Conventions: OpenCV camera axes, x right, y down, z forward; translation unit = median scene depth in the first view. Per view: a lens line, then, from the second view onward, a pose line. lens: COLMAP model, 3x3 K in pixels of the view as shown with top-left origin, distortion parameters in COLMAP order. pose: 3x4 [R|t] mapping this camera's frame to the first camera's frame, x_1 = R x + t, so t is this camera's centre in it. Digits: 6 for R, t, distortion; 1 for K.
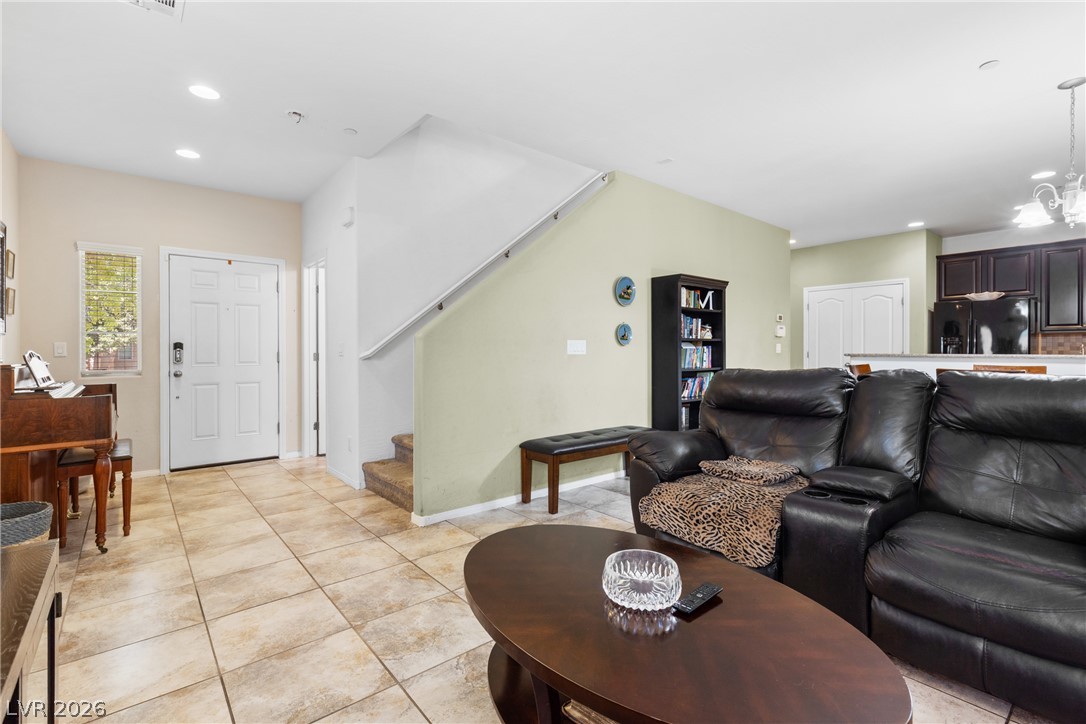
lens RADIAL K [[493.6, 0, 549.8], [0, 493.6, 361.2], [0, 0, 1]] dist [0.000736, -0.000304]
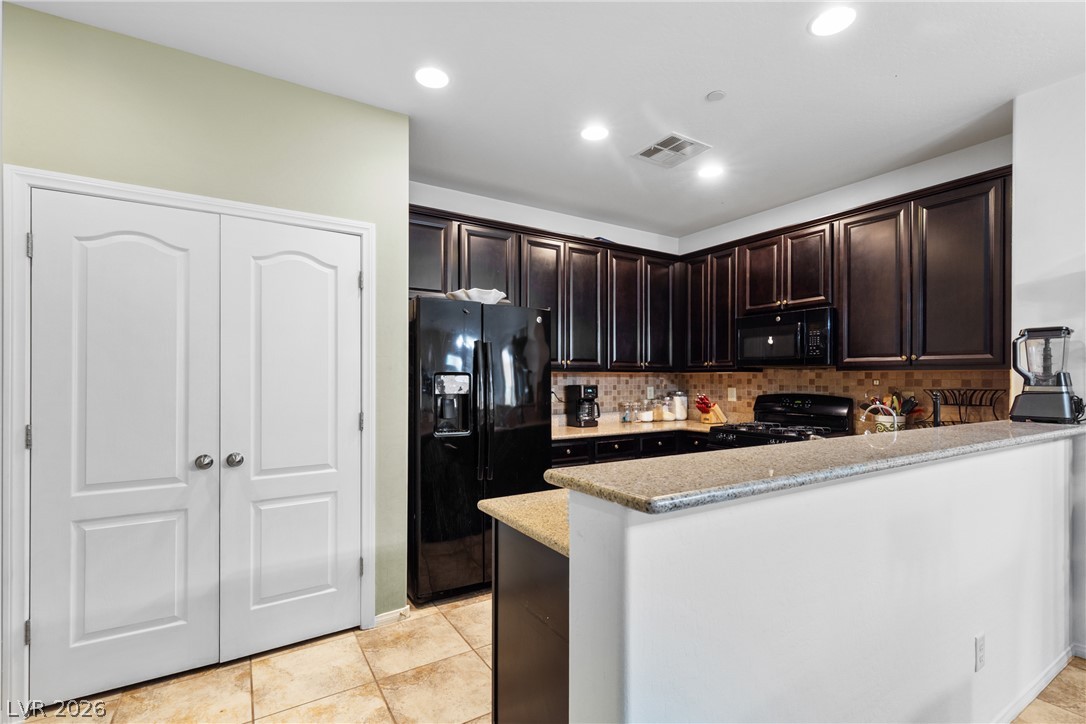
lens RADIAL K [[498.6, 0, 545.2], [0, 498.6, 378.9], [0, 0, 1]] dist [0.002855, -0.000234]
pose [[0.145740, -0.003106, 0.989318, 0.893321], [0.019785, 0.999804, 0.000225, -0.108541], [-0.989125, 0.019541, 0.145773, 2.040270]]
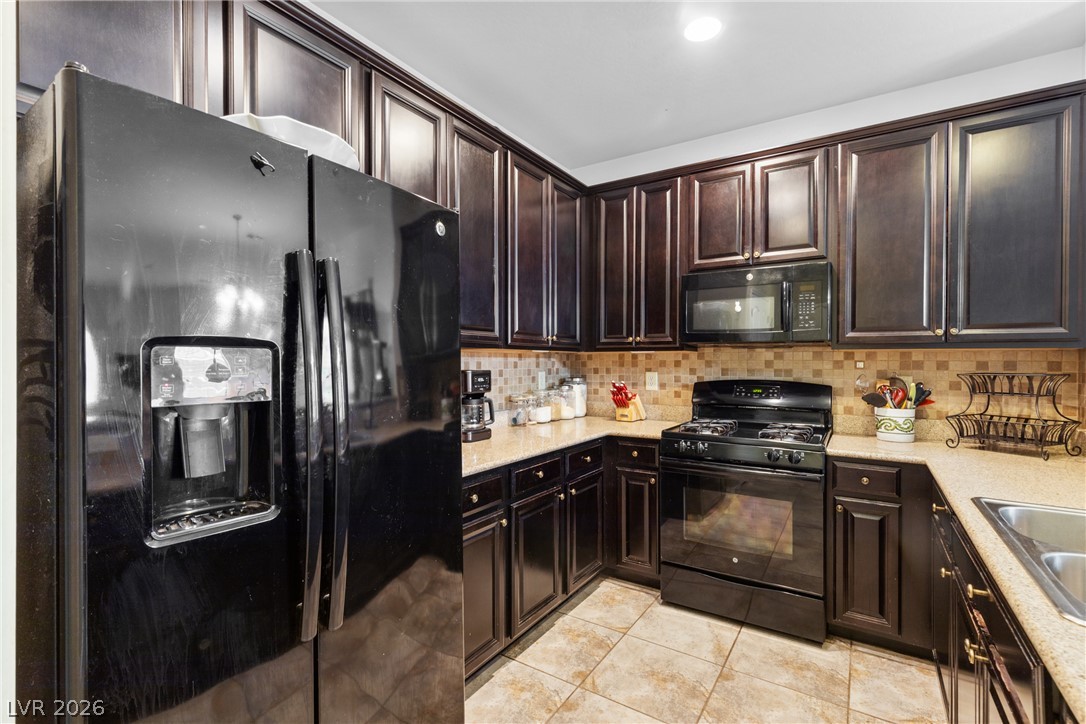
lens RADIAL K [[488.8, 0, 546.6], [0, 488.8, 361.4], [0, 0, 1]] dist [0.003563, -0.000412]
pose [[-0.286855, -0.003597, 0.957967, 1.553393], [0.017745, 0.999801, 0.009068, -0.109200], [-0.957810, 0.019601, -0.286734, 2.279504]]
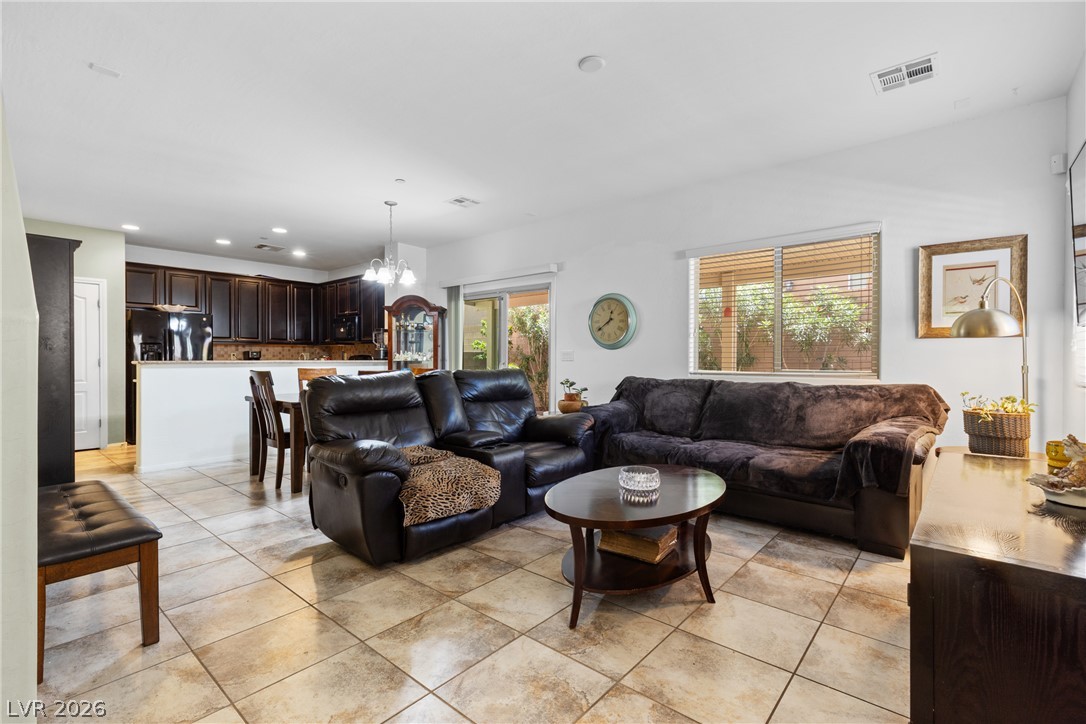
lens RADIAL K [[493.6, 0, 549.8], [0, 493.6, 361.2], [0, 0, 1]] dist [0.000736, -0.000304]
pose [[-0.160839, -0.008288, 0.986946, -0.825268], [0.021360, 0.999701, 0.011876, -0.019681], [-0.986749, 0.022991, -0.160614, 0.823819]]
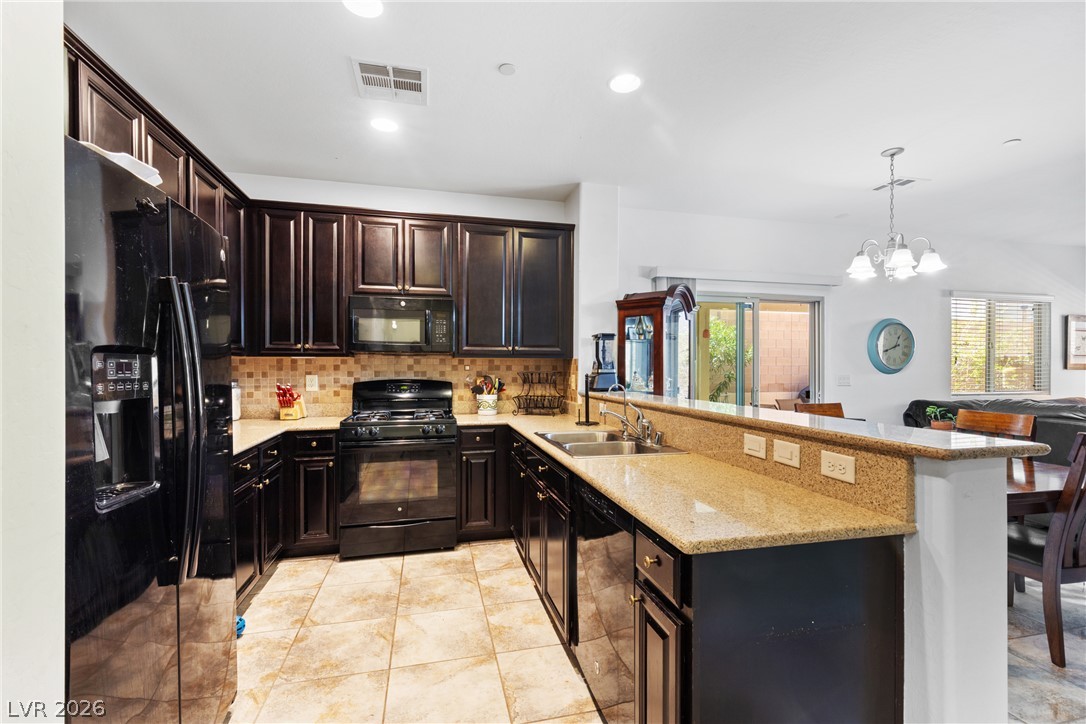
lens RADIAL K [[482.4, 0, 547.6], [0, 482.4, 367.6], [0, 0, 1]] dist [0.002738, 0.000119]
pose [[-0.894918, -0.004705, 0.446205, 1.430977], [0.006318, 0.999711, 0.023214, -0.115903], [-0.446185, 0.023594, -0.894630, 2.619809]]
